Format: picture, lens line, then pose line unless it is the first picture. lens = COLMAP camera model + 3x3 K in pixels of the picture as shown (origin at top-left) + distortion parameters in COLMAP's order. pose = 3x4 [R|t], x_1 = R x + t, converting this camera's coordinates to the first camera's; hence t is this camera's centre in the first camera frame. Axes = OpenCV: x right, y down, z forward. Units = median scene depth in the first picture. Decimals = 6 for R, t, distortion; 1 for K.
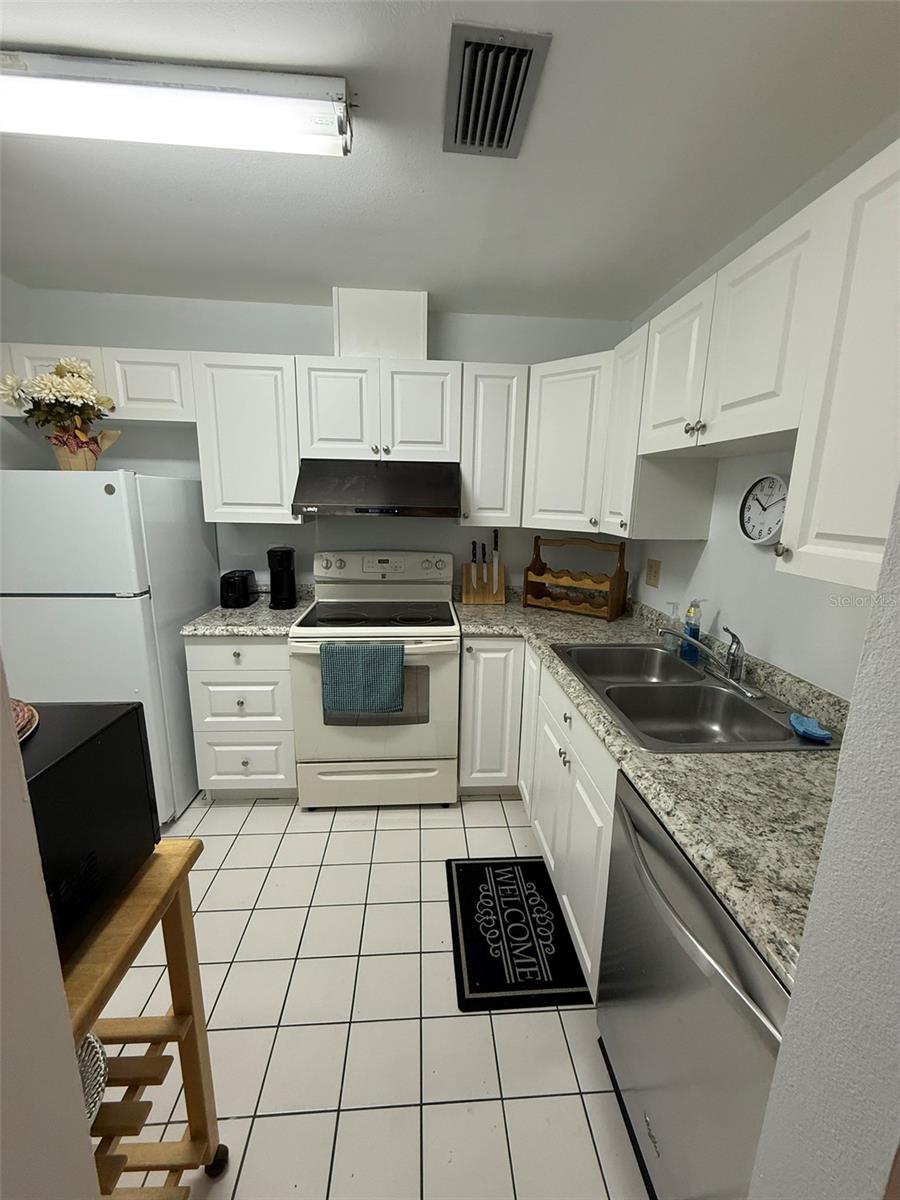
lens RADIAL K [[481.1, 0, 453.1], [0, 481.1, 600.5], [0, 0, 1]] dist [-0.001693, 0.000022]
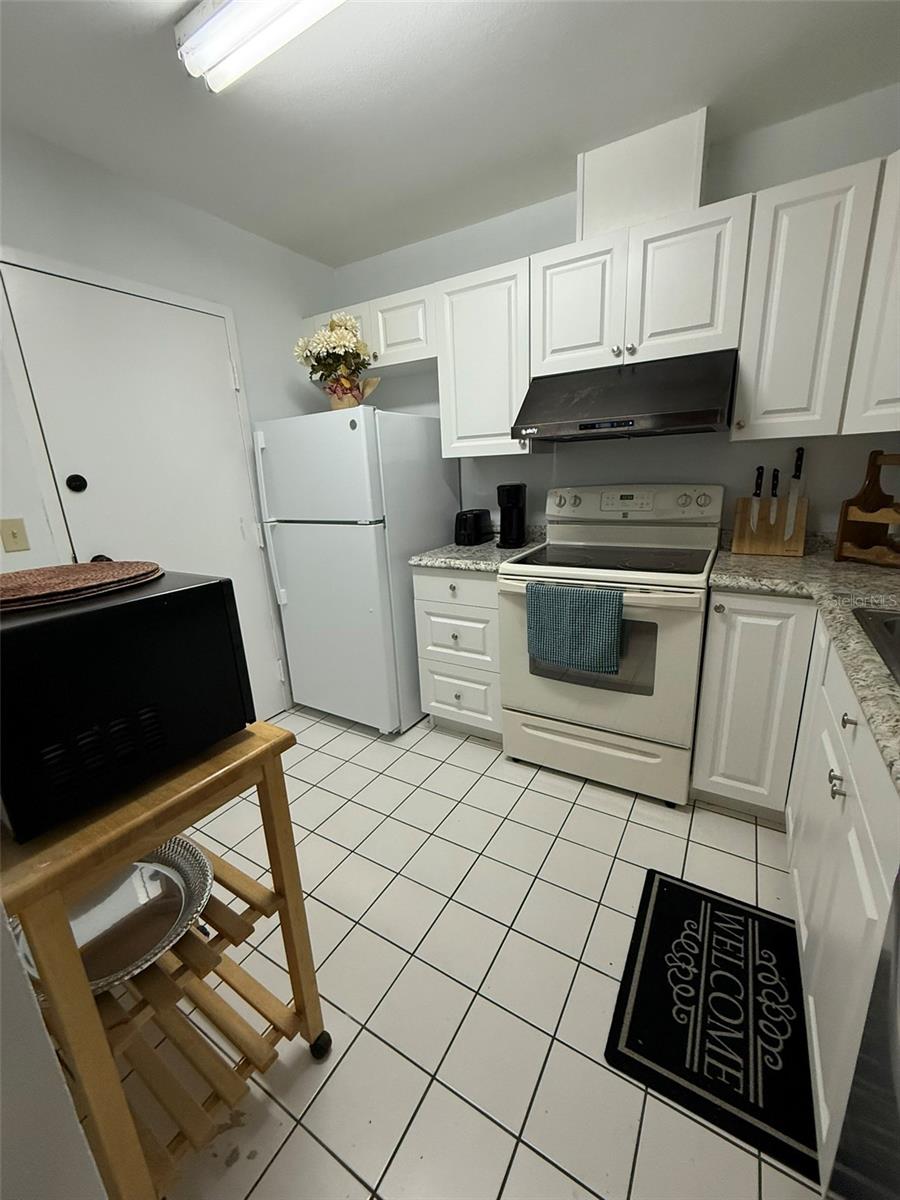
lens RADIAL K [[481.1, 0, 447.8], [0, 481.1, 600.4], [0, 0, 1]] dist [-0.001693, 0.000022]
pose [[0.814005, 0.097628, -0.572595, 0.115887], [-0.061999, 0.994746, 0.081468, 0.056829], [0.577540, -0.030815, 0.815781, 0.172594]]
